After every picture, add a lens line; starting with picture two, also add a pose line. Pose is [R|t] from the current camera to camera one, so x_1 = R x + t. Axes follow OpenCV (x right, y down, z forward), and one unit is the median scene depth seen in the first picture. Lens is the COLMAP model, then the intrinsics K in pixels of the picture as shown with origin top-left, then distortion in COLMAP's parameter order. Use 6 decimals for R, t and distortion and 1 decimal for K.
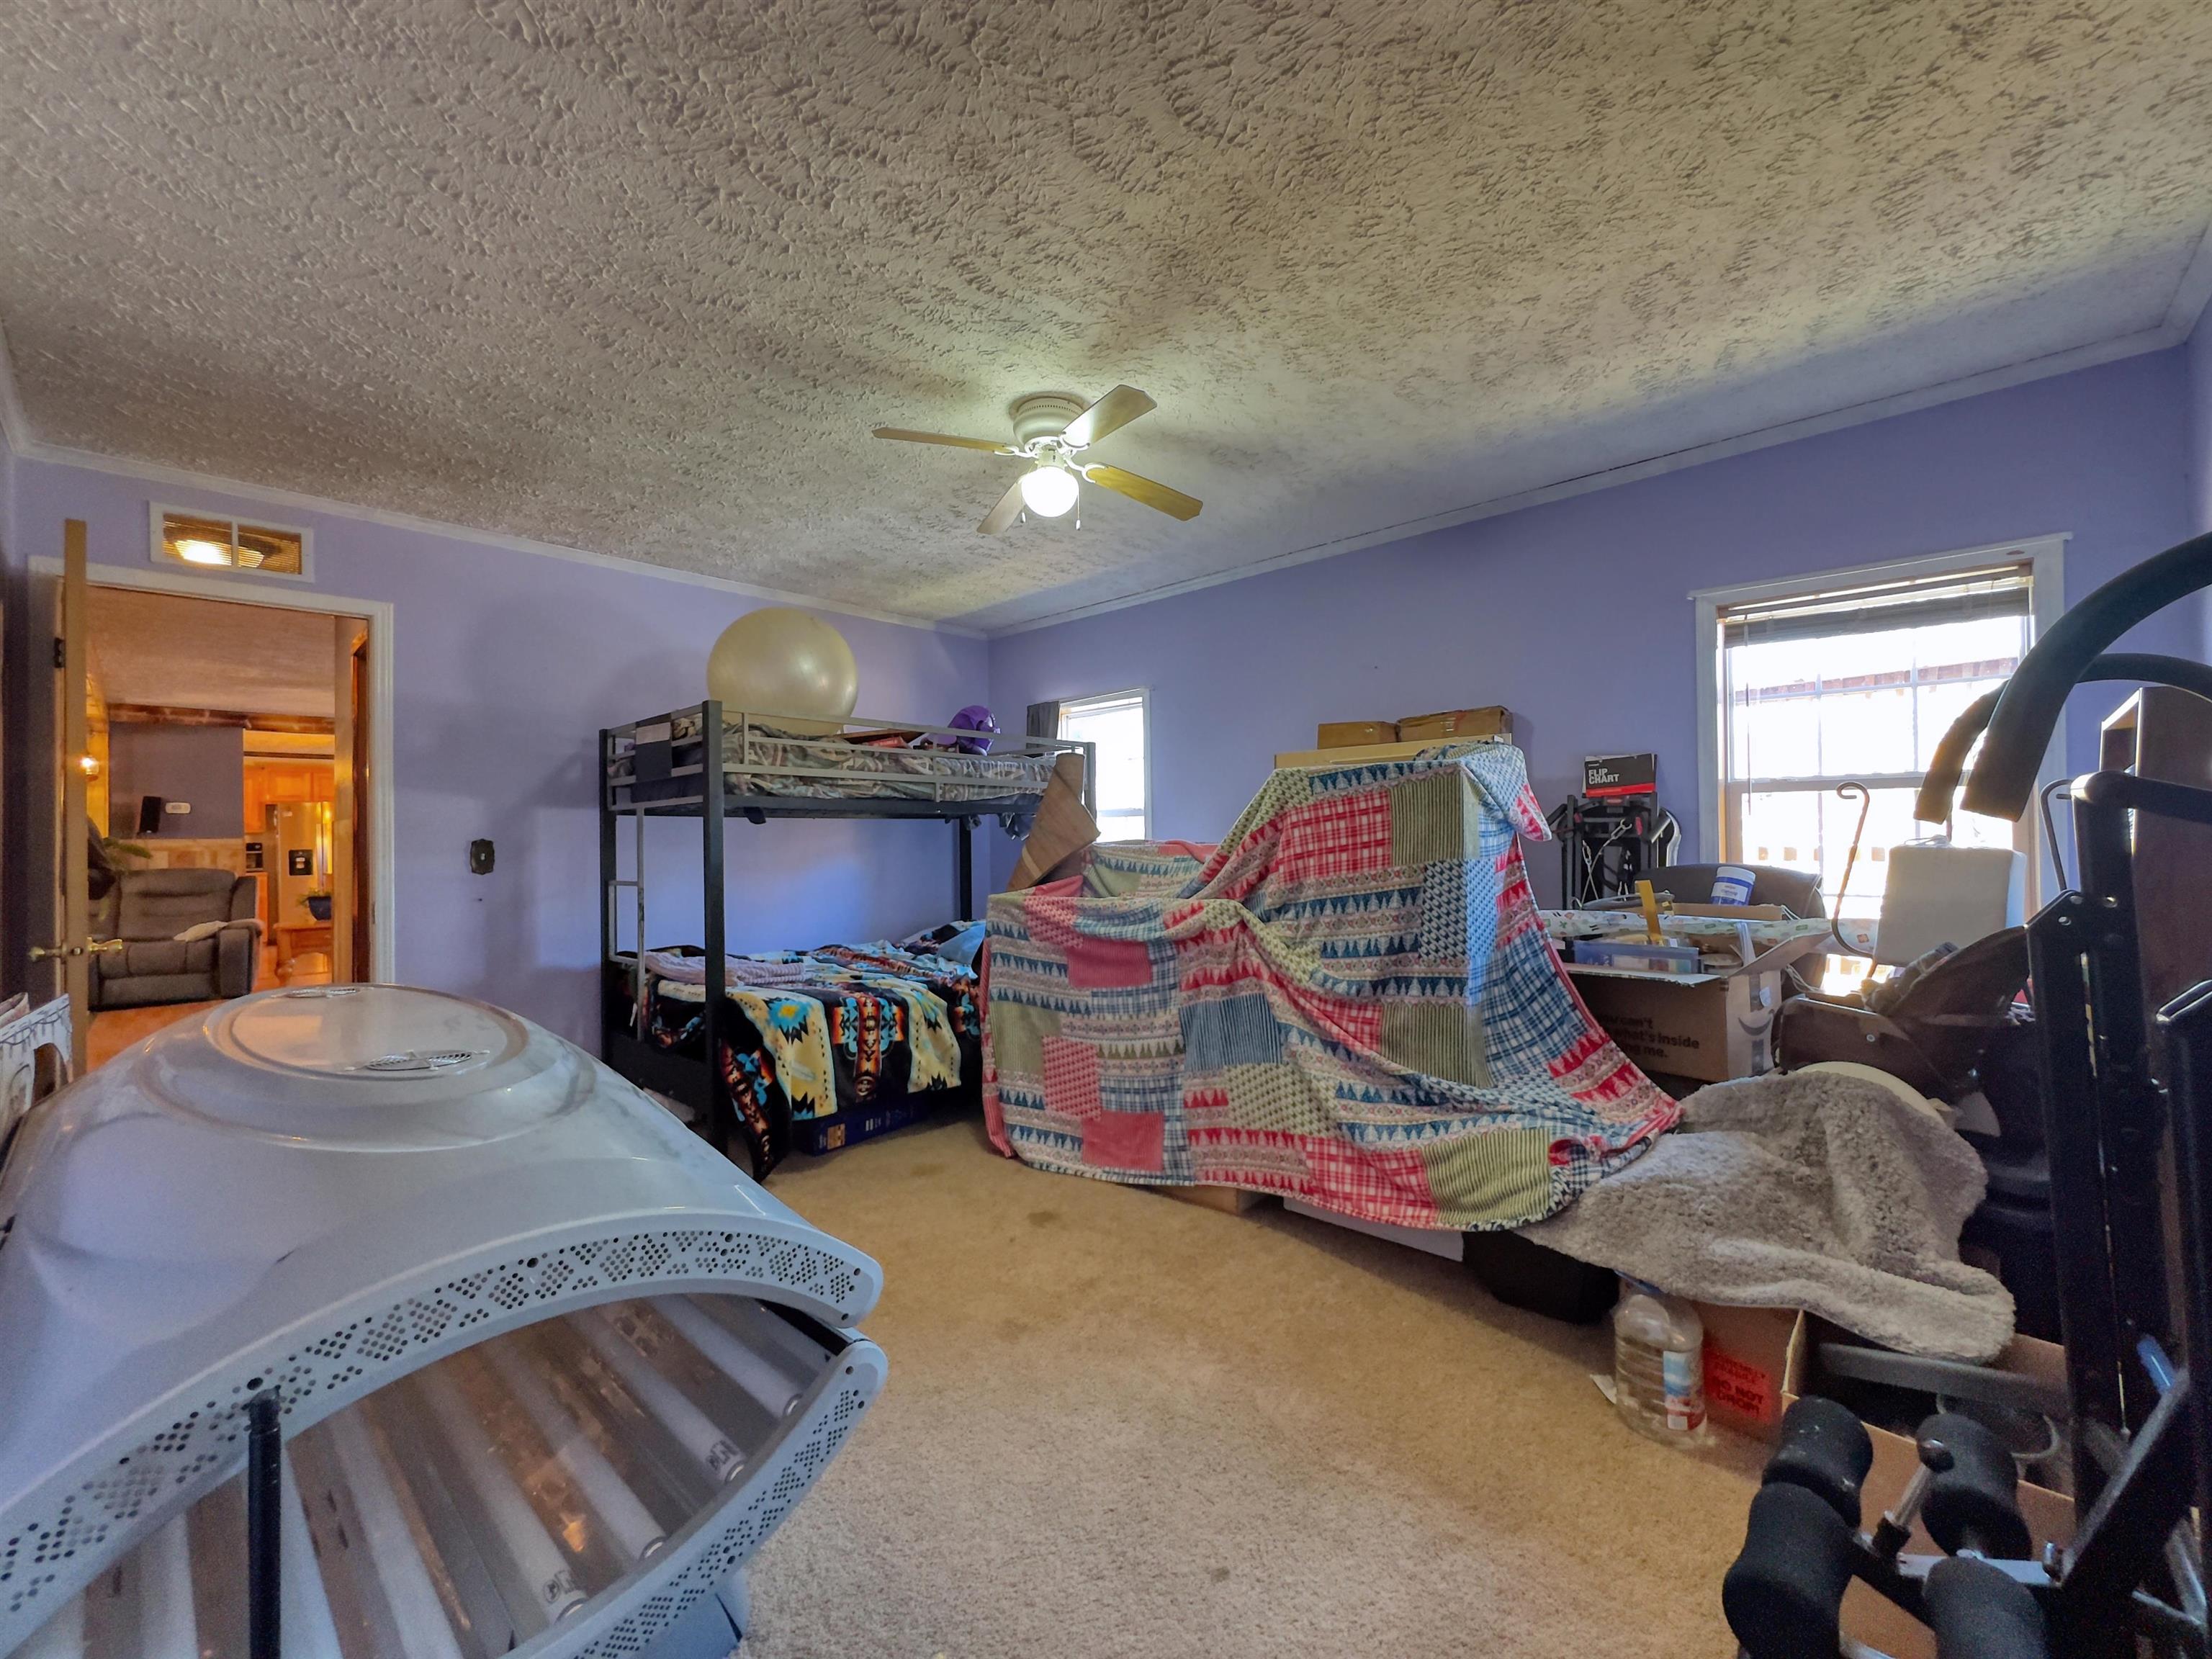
lens RADIAL K [[883.7, 0, 1108.2], [0, 883.7, 824.9], [0, 0, 1]] dist [-0.002802, 0.000327]
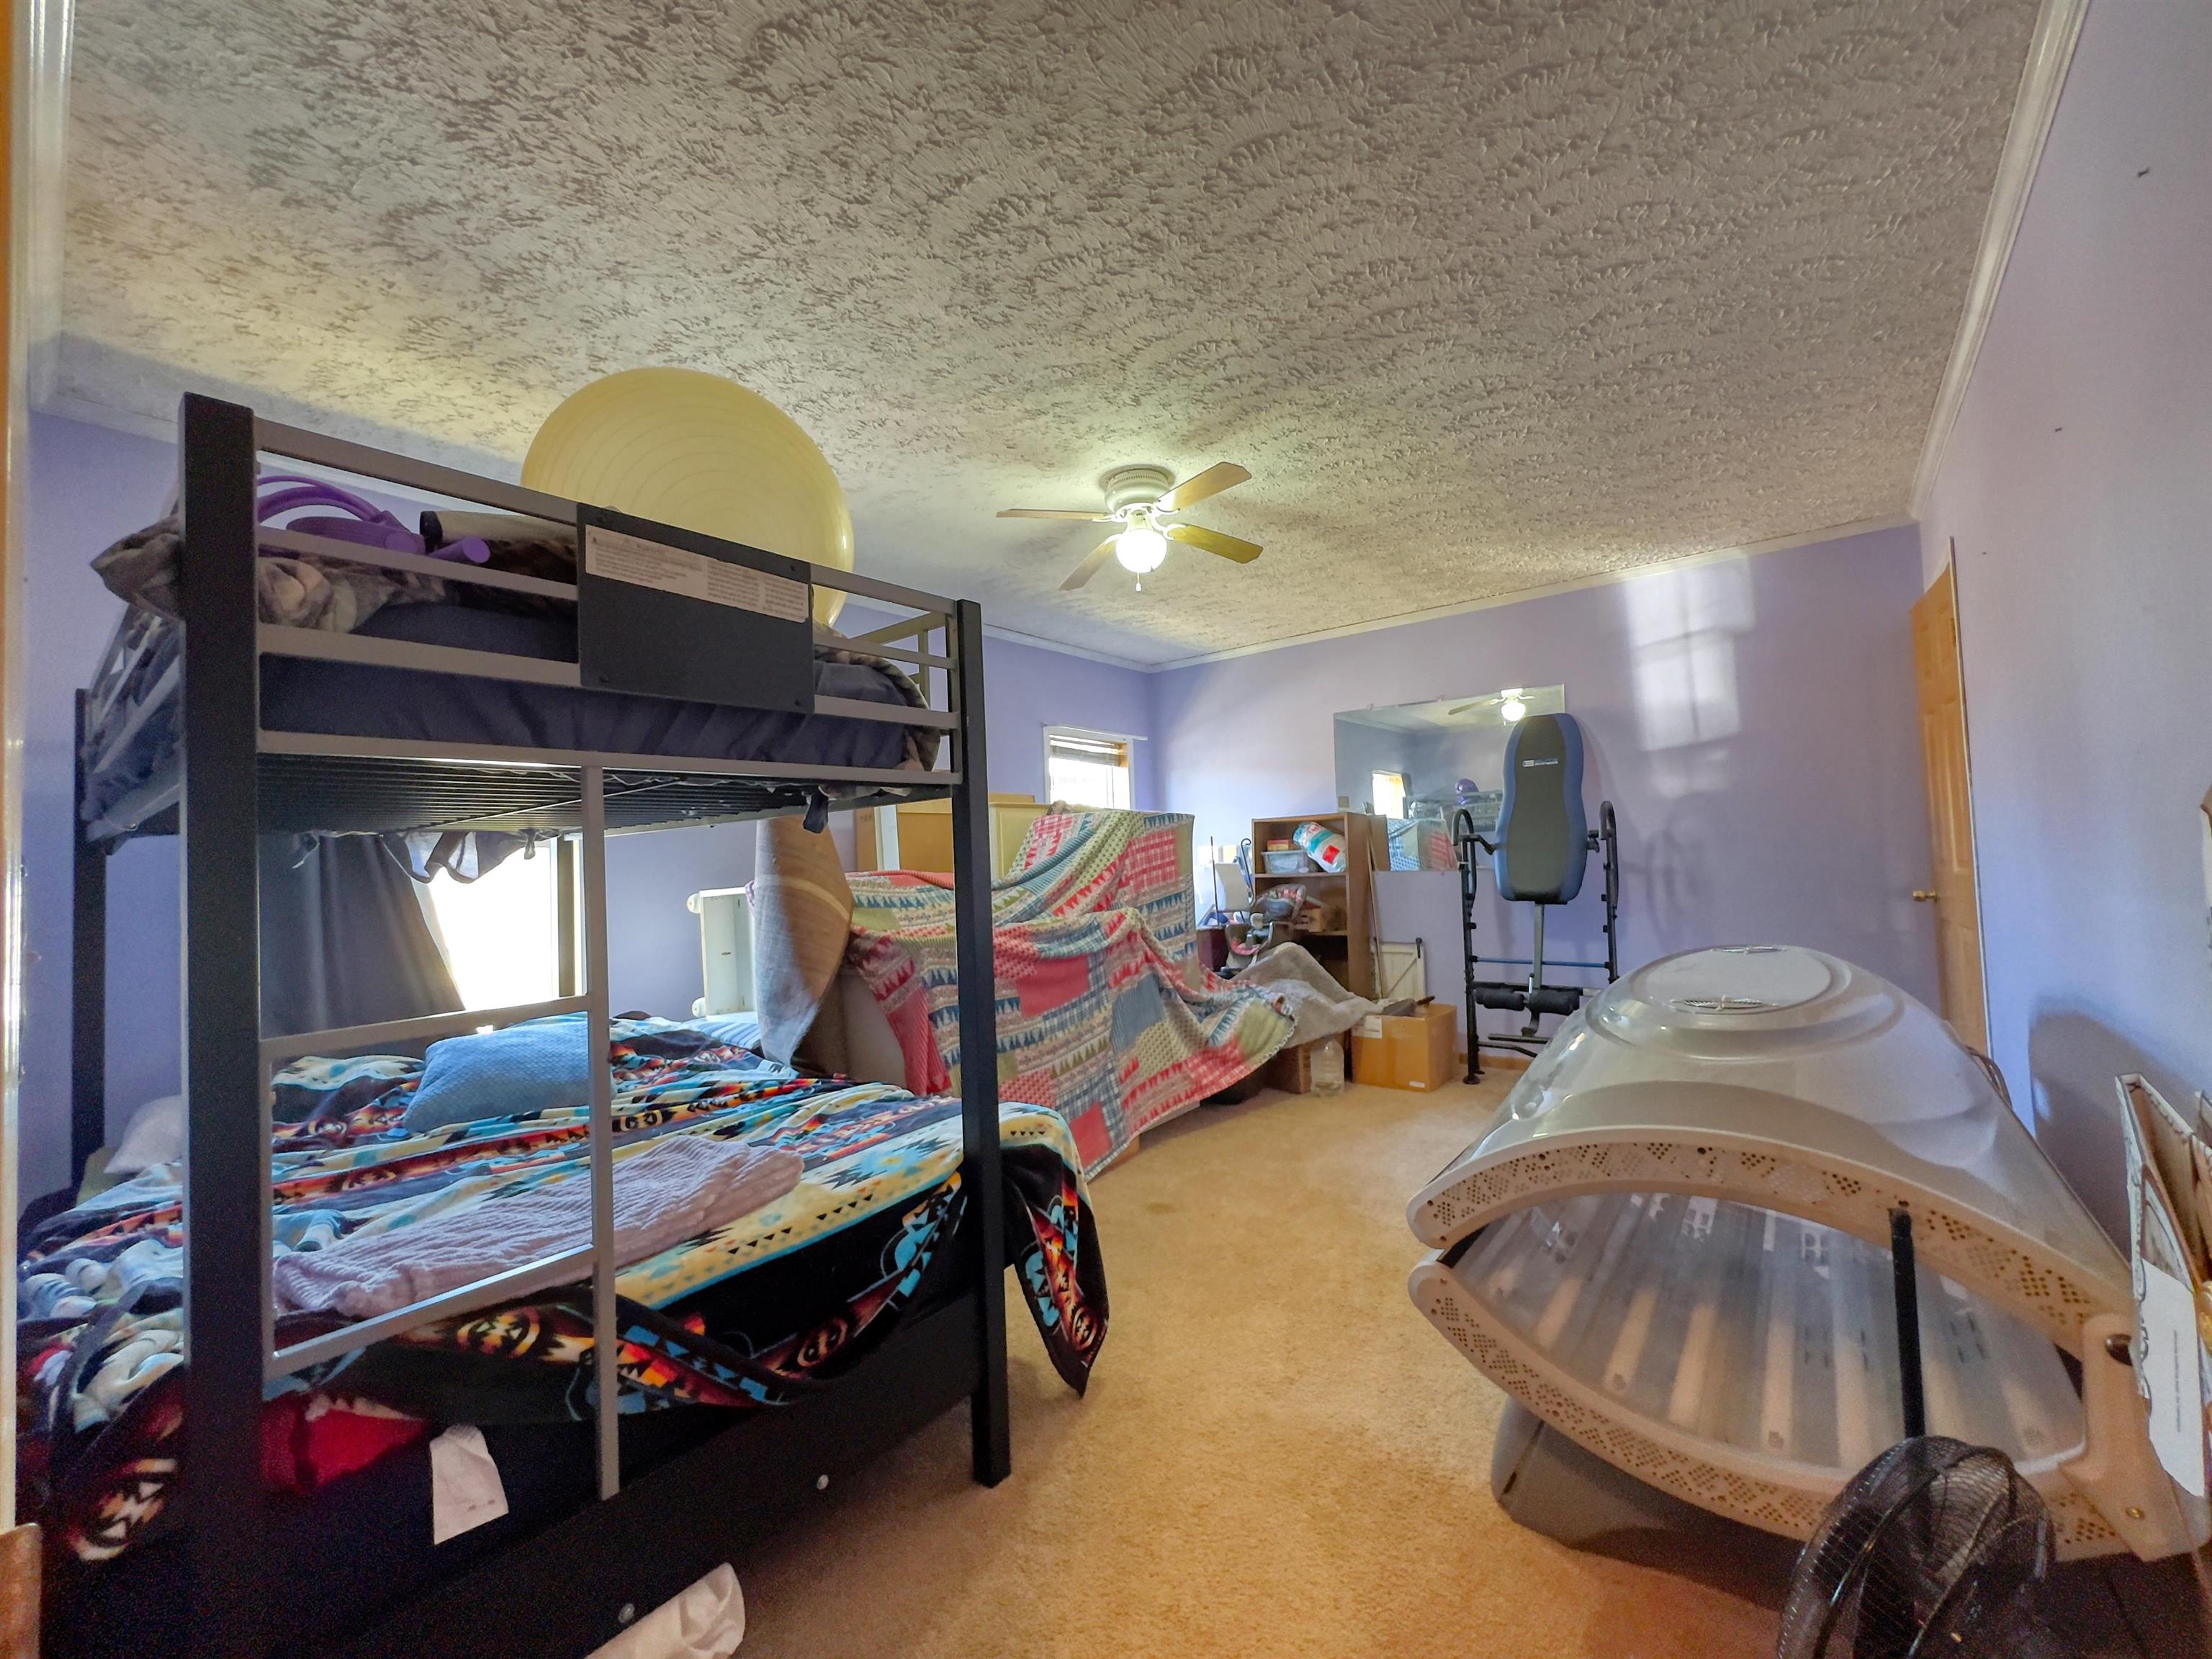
lens RADIAL K [[883.7, 0, 1108.2], [0, 883.7, 824.9], [0, 0, 1]] dist [-0.002802, 0.000327]
pose [[-0.060502, 0.055708, 0.996612, -1.161799], [0.025245, 0.998207, -0.054265, 0.032938], [-0.997849, 0.021877, -0.061800, 1.110062]]
